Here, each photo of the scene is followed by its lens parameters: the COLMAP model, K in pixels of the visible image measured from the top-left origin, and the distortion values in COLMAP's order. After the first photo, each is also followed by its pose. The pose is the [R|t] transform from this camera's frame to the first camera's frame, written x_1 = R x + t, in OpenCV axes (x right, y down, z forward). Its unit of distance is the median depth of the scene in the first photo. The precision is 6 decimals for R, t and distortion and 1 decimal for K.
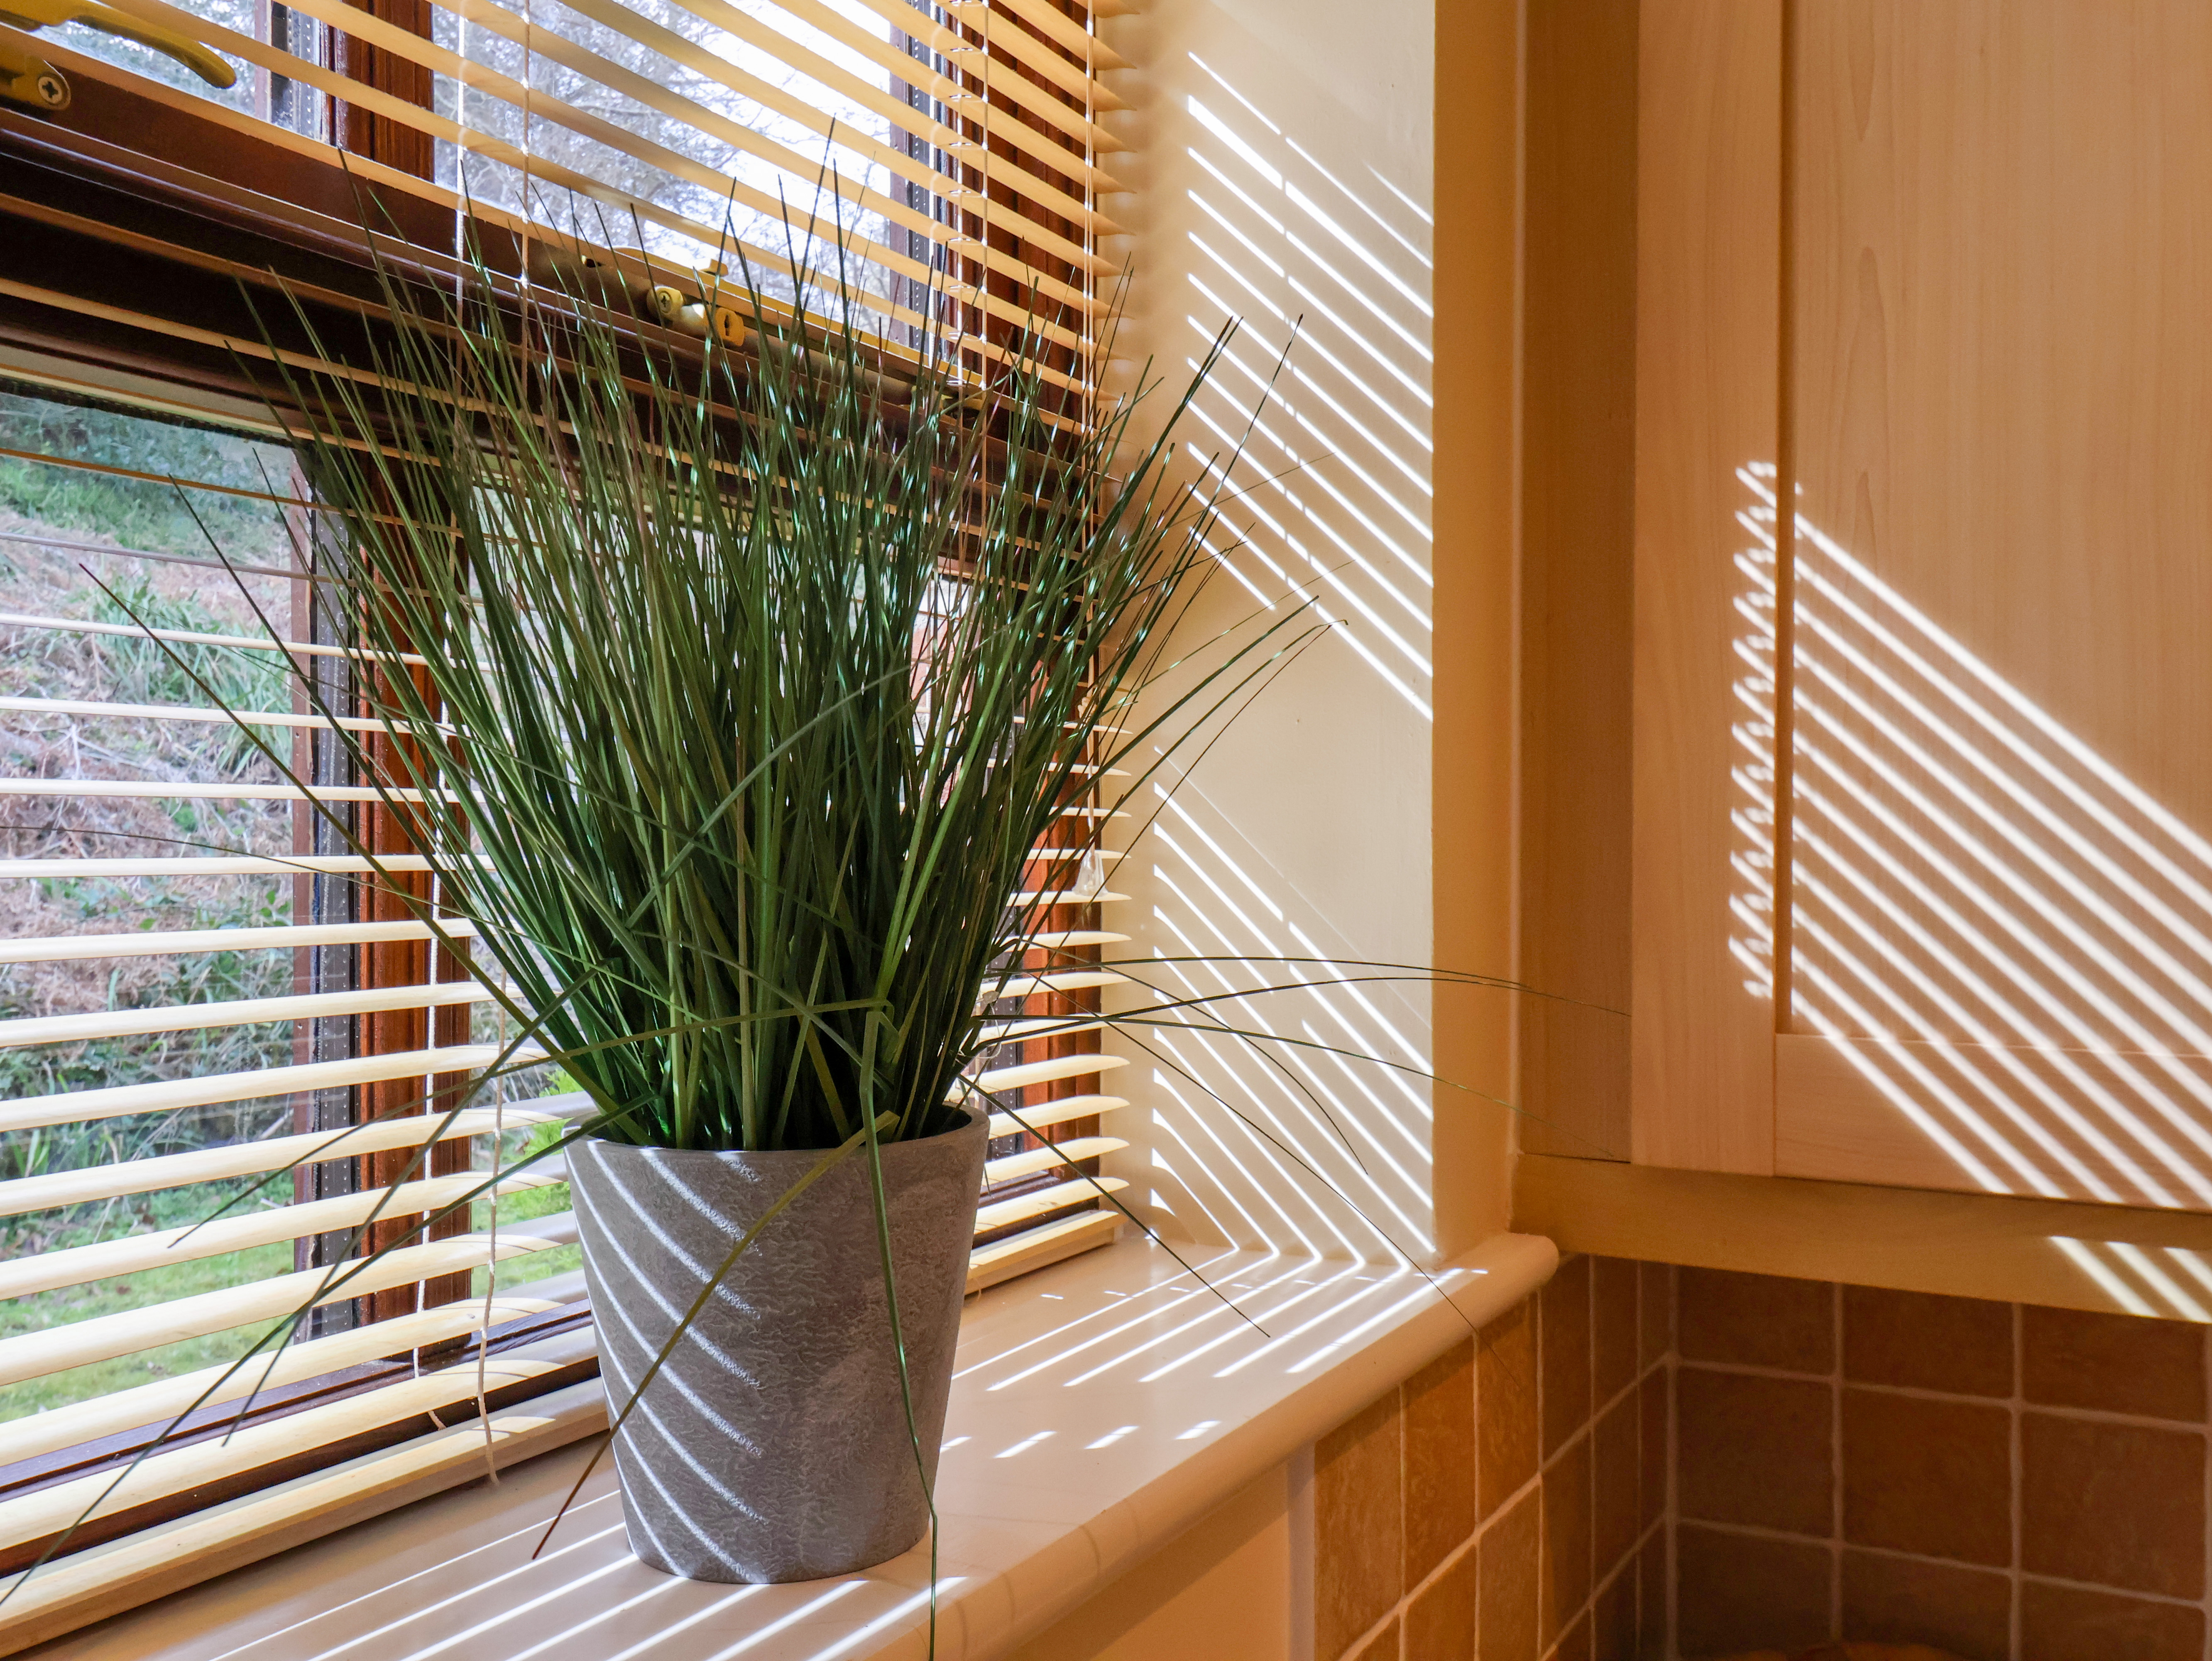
lens RADIAL K [[1968.8, 0, 1124.1], [0, 1968.8, 854.4], [0, 0, 1]] dist [0.008833, 0.003921]
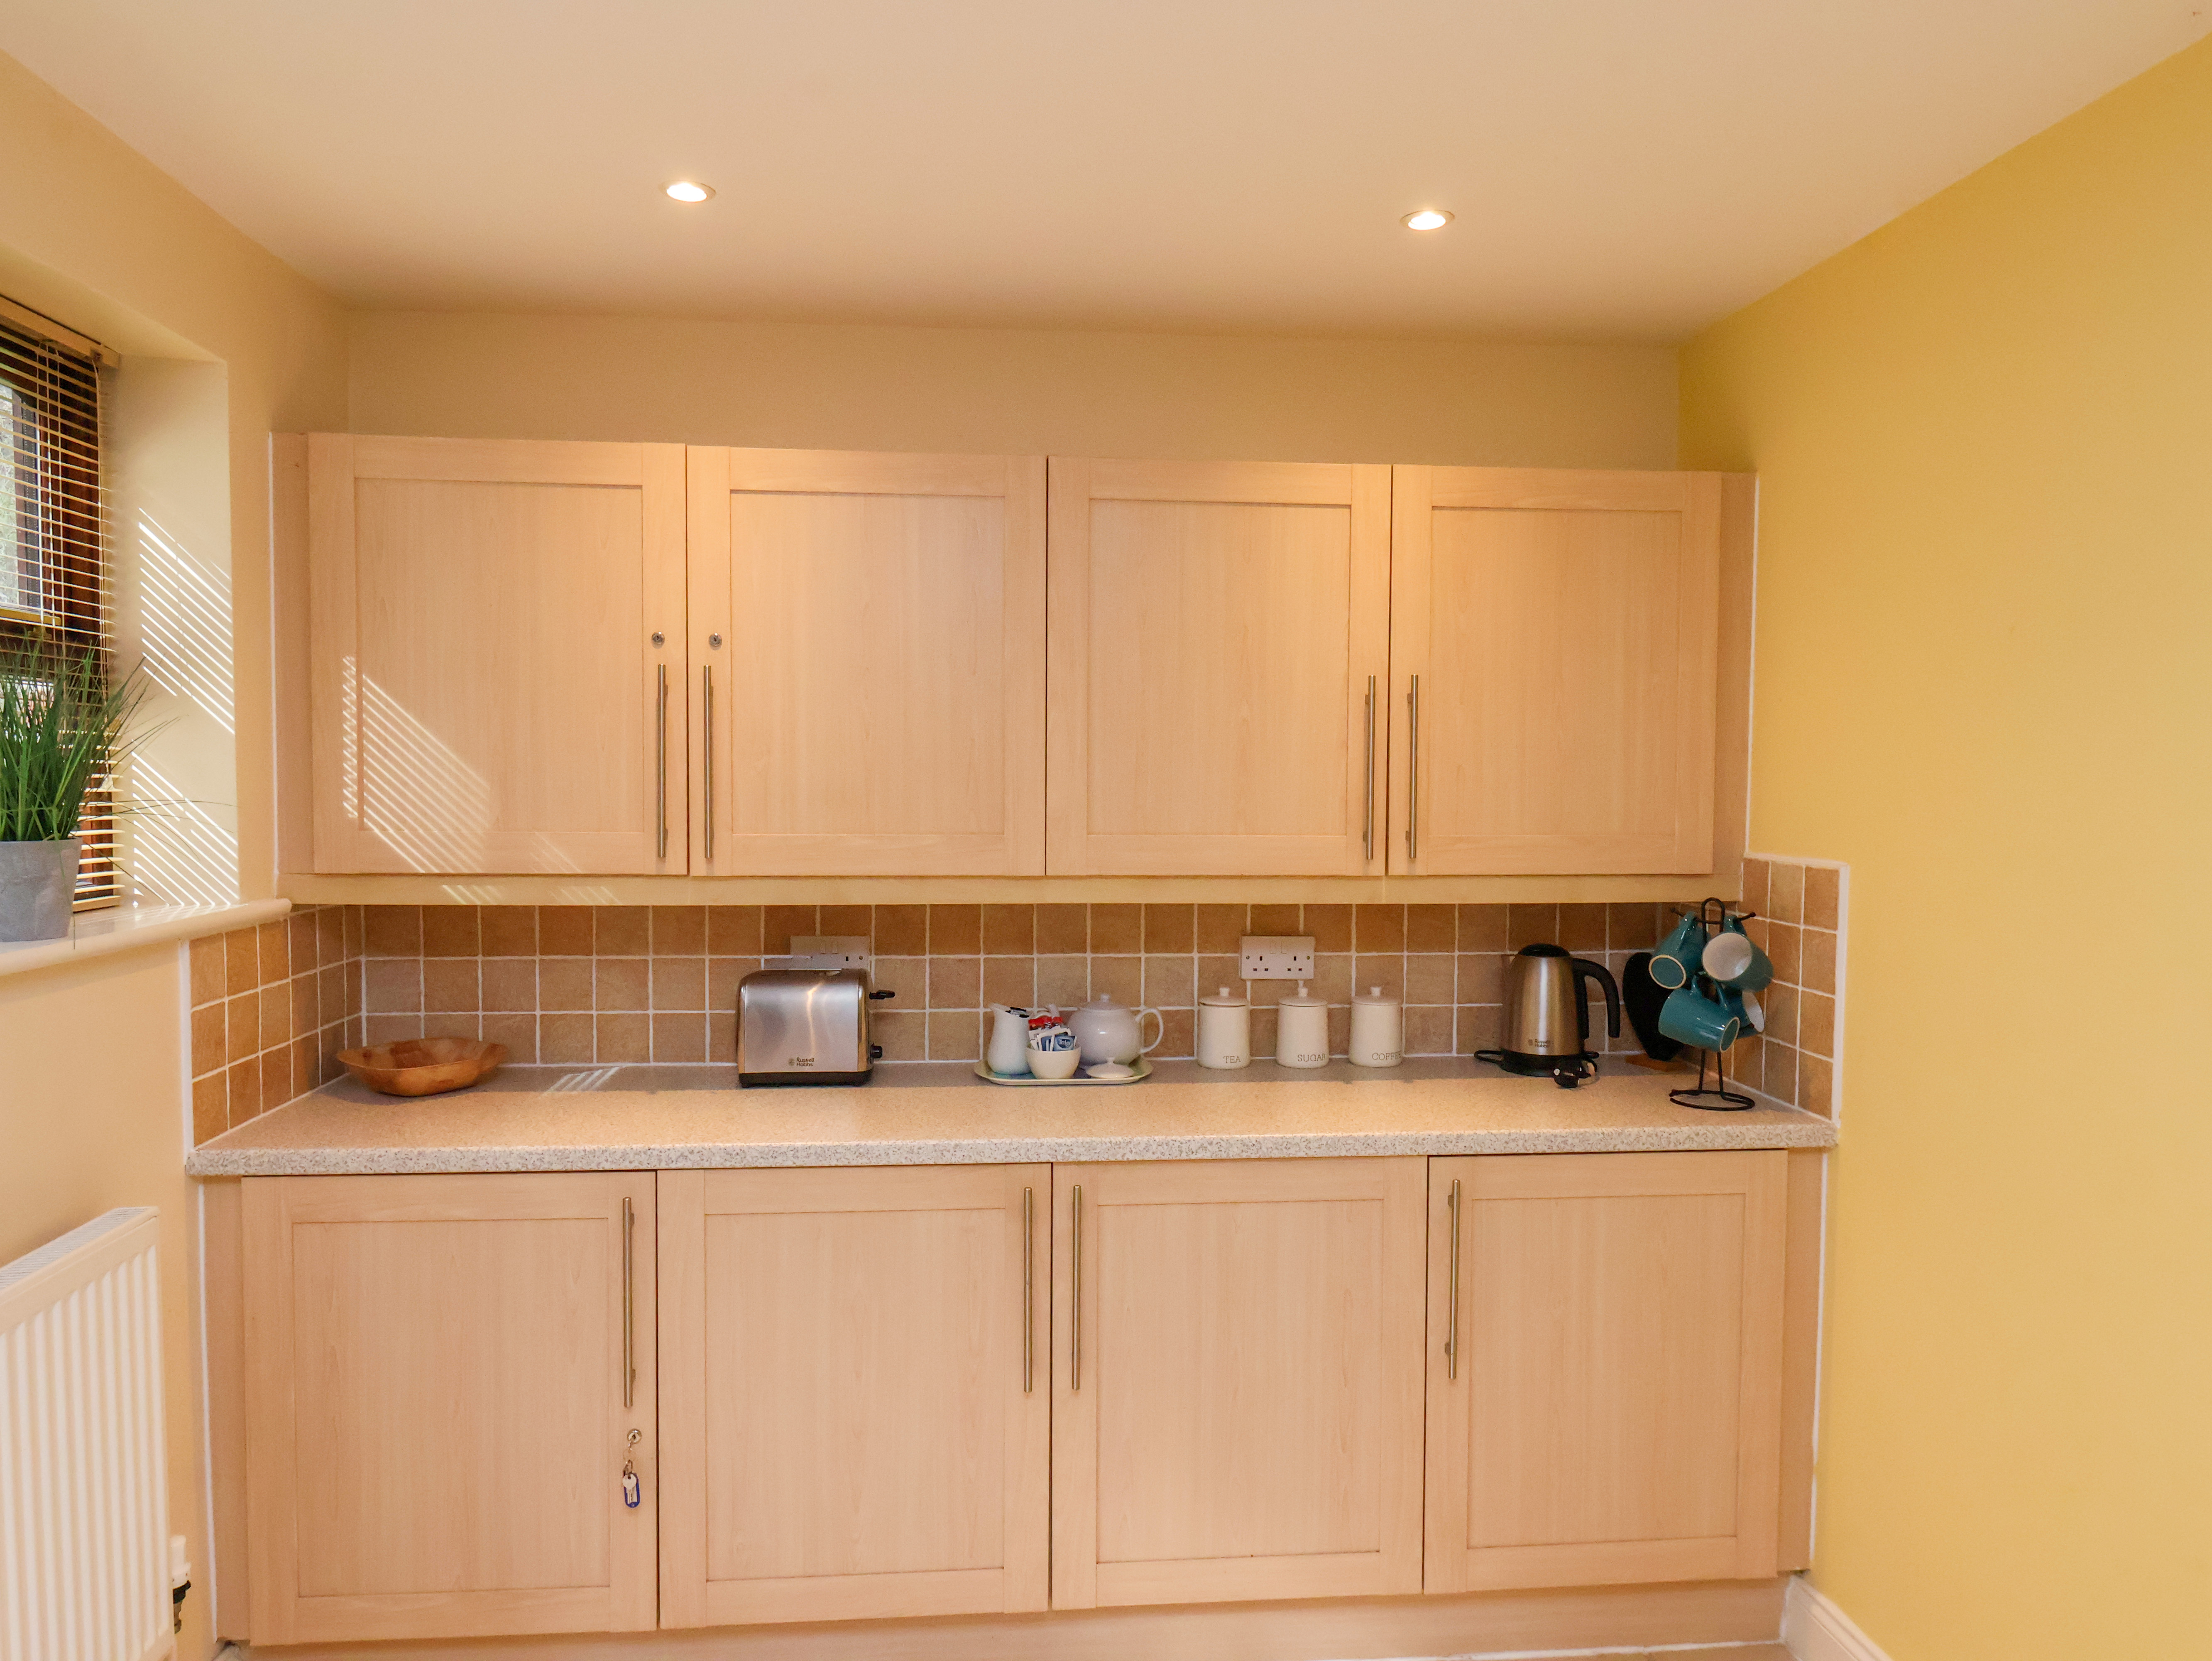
lens RADIAL K [[1442.4, 0, 1105.5], [0, 1442.4, 839.7], [0, 0, 1]] dist [-0.001894, -0.000126]
pose [[0.827328, -0.022393, 0.561272, 0.007469], [-0.000546, 0.999173, 0.040669, 0.007054], [-0.561719, -0.033953, 0.826631, -1.712031]]
